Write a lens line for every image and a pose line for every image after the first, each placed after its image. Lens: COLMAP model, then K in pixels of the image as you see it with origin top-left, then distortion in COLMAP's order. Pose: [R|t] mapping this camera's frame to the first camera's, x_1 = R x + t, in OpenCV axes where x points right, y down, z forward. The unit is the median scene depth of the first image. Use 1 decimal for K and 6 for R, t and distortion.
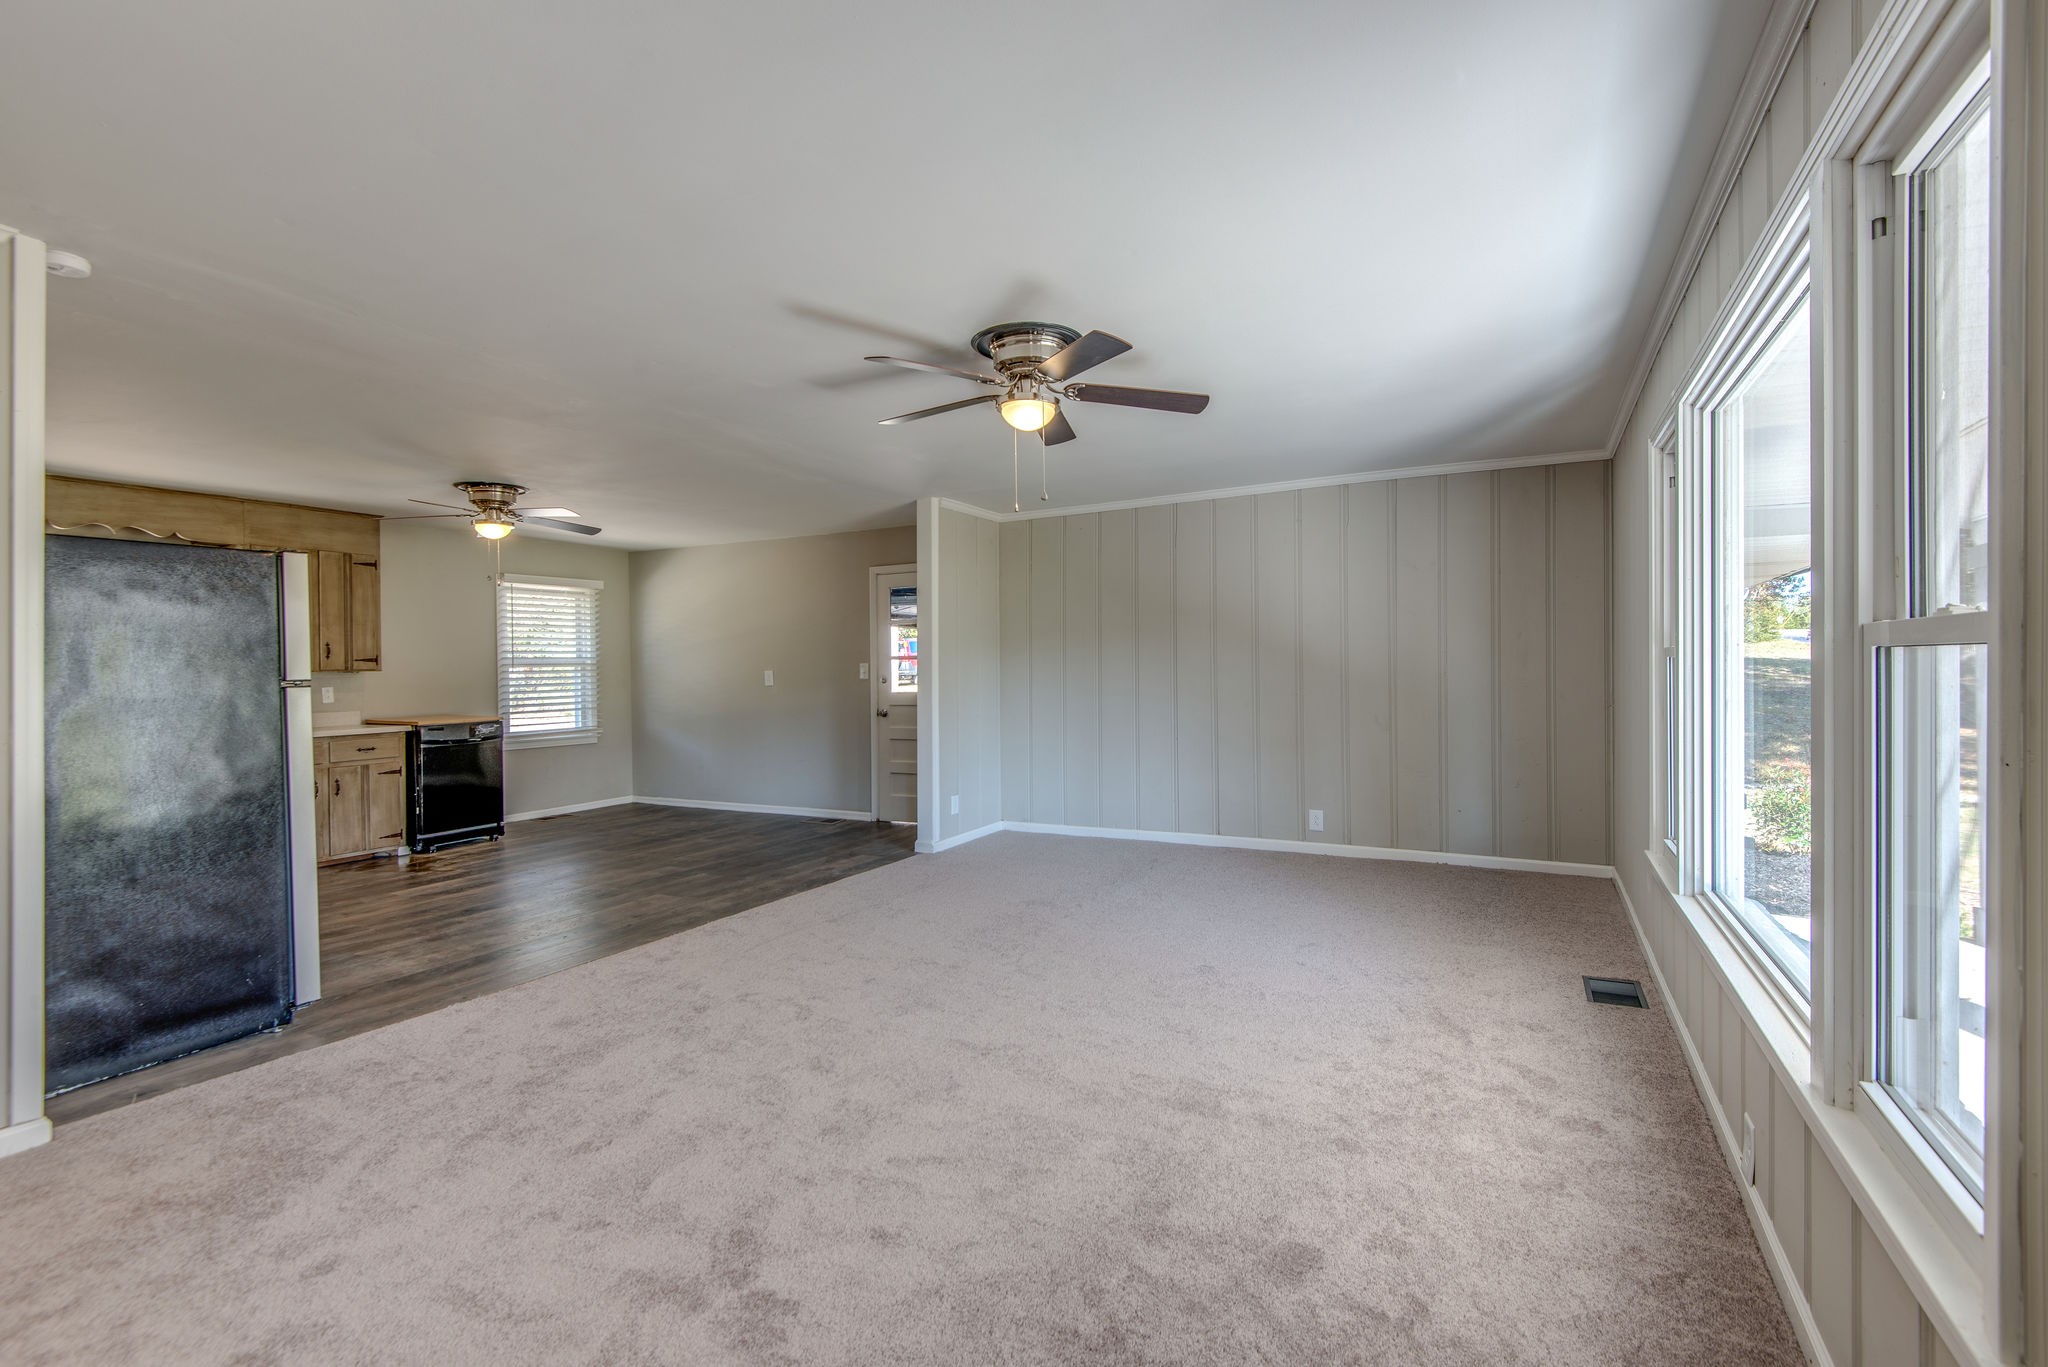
lens RADIAL K [[933.7, 0, 1024.3], [0, 933.7, 667.1], [0, 0, 1]] dist [0.028742, -0.020795]
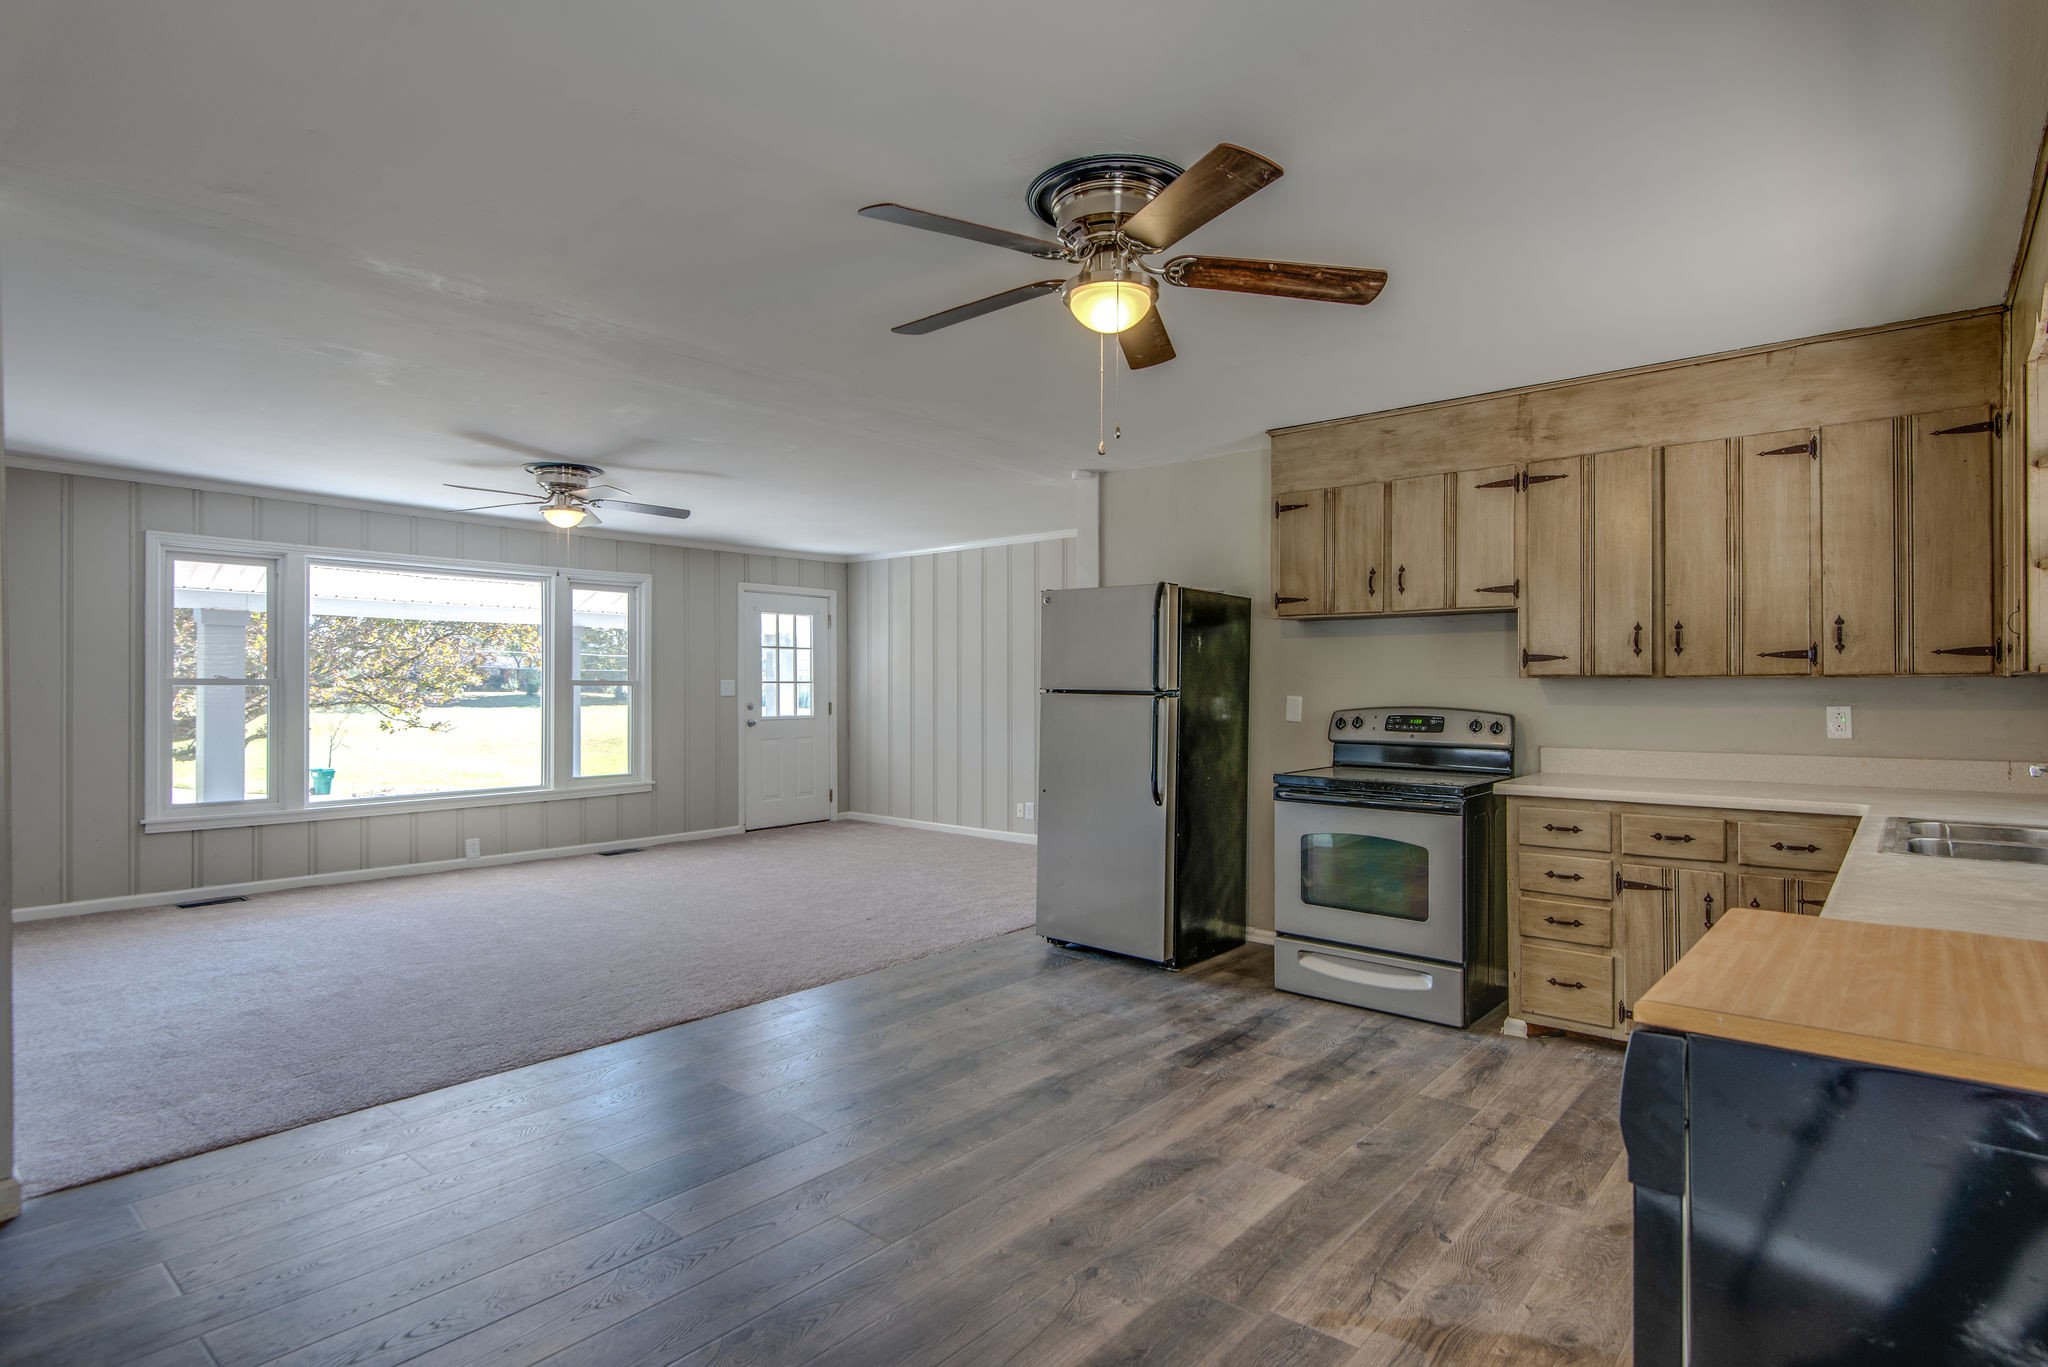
lens RADIAL K [[1047.9, 0, 1010.9], [0, 1047.9, 686.6], [0, 0, 1]] dist [0.037866, -0.032749]
pose [[-0.973155, 0.013606, 0.229748, -0.545339], [0.012238, 0.999898, -0.007378, 0.010604], [-0.229825, -0.004368, -0.973222, 1.252905]]
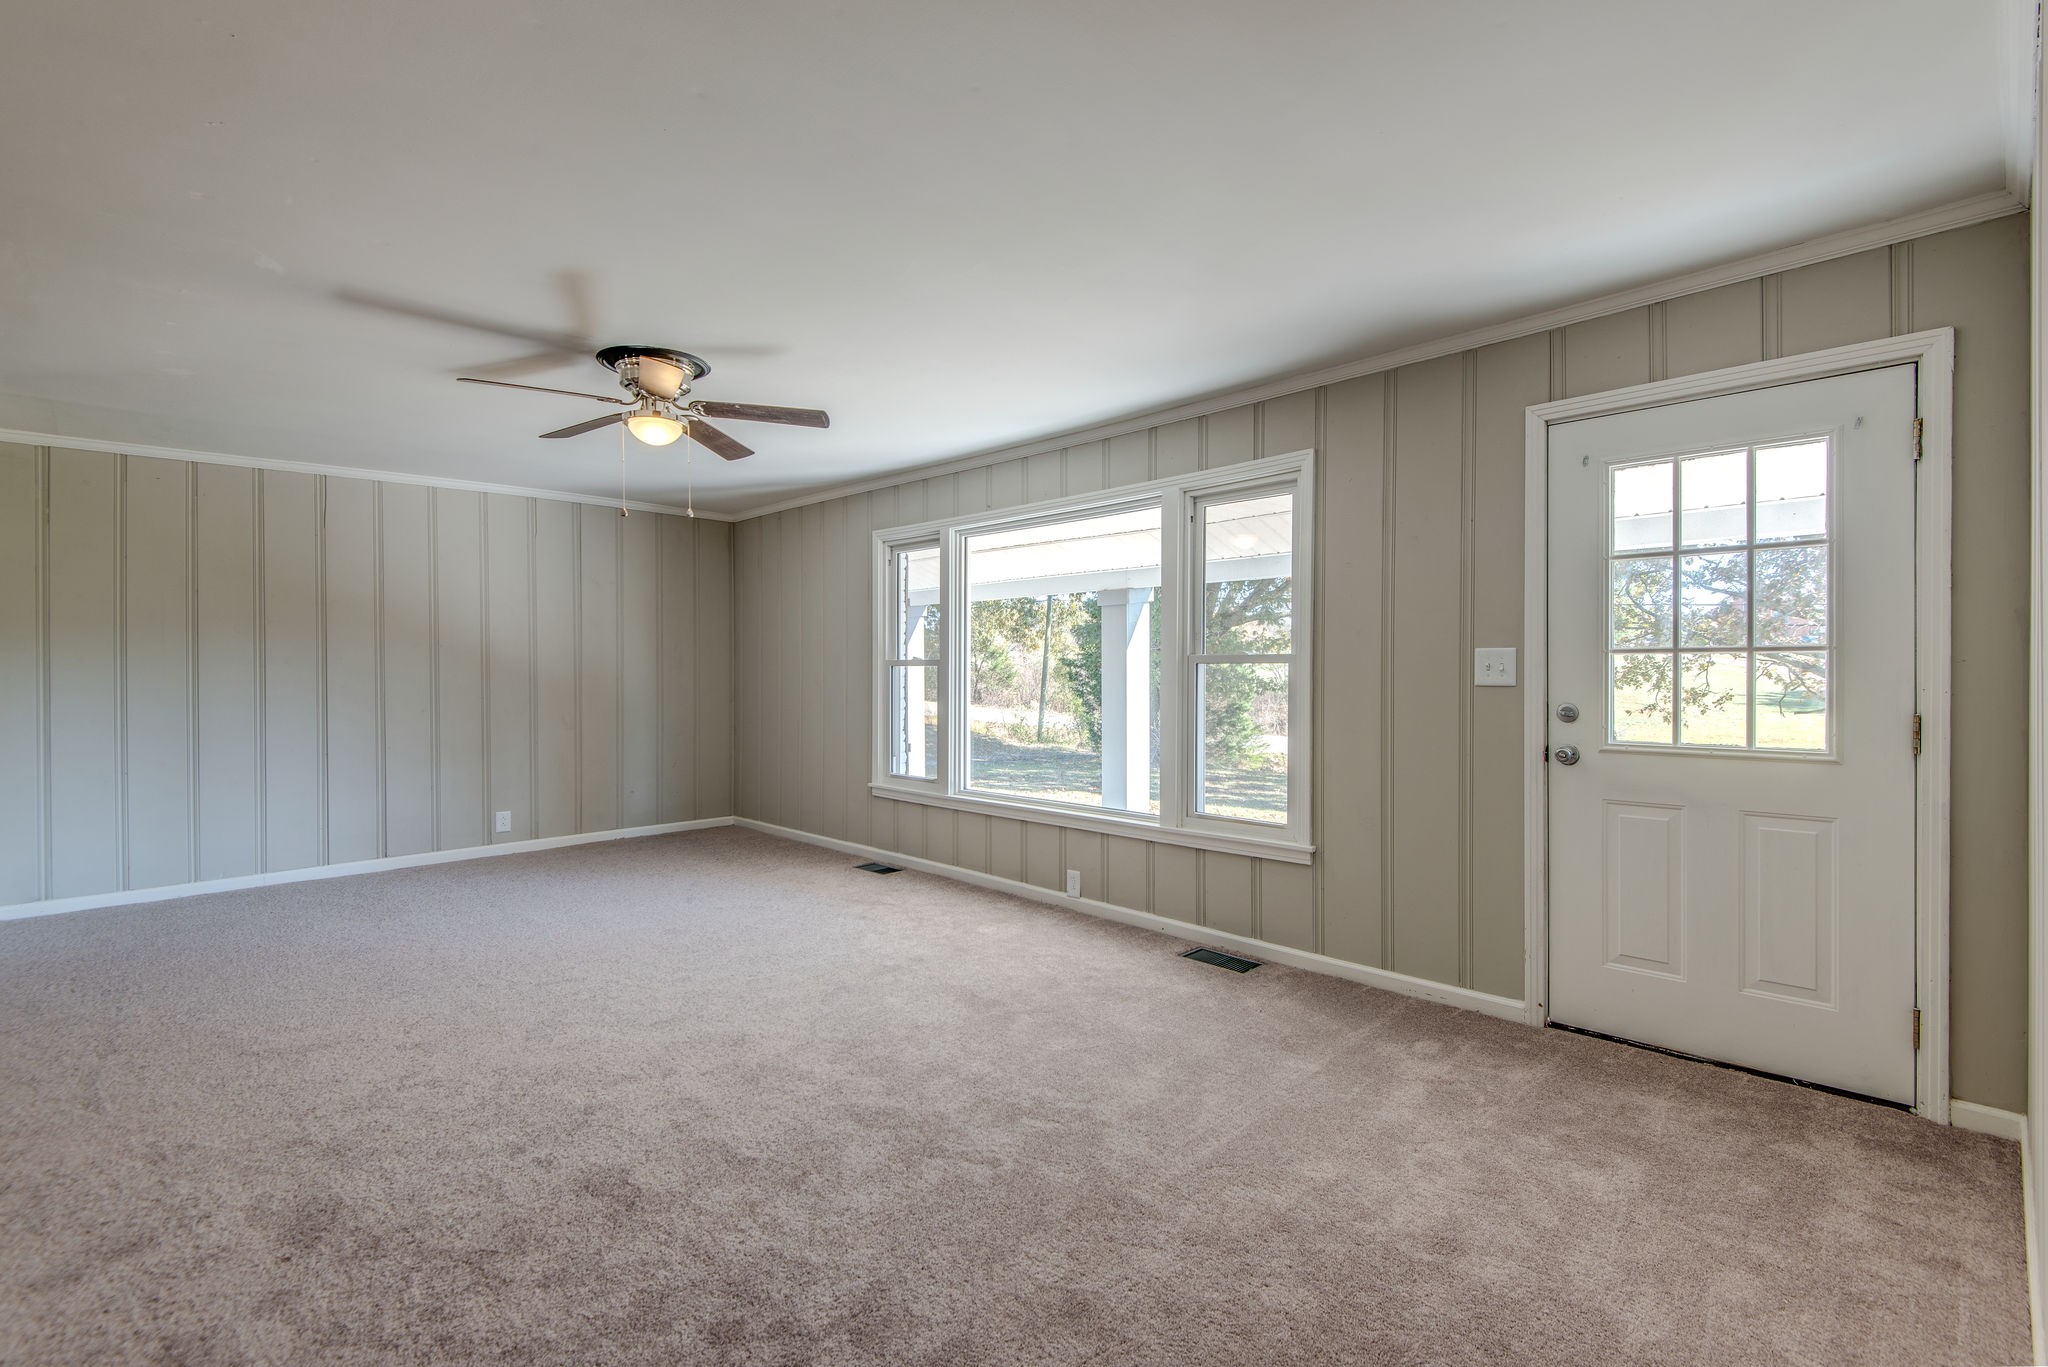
lens RADIAL K [[935.1, 0, 1039.7], [0, 935.1, 676.8], [0, 0, 1]] dist [0.037227, -0.021512]
pose [[0.289647, 0.006058, 0.957114, -0.443969], [-0.006469, 0.999970, -0.004372, 0.007188], [-0.957112, -0.004925, 0.289677, 0.134628]]
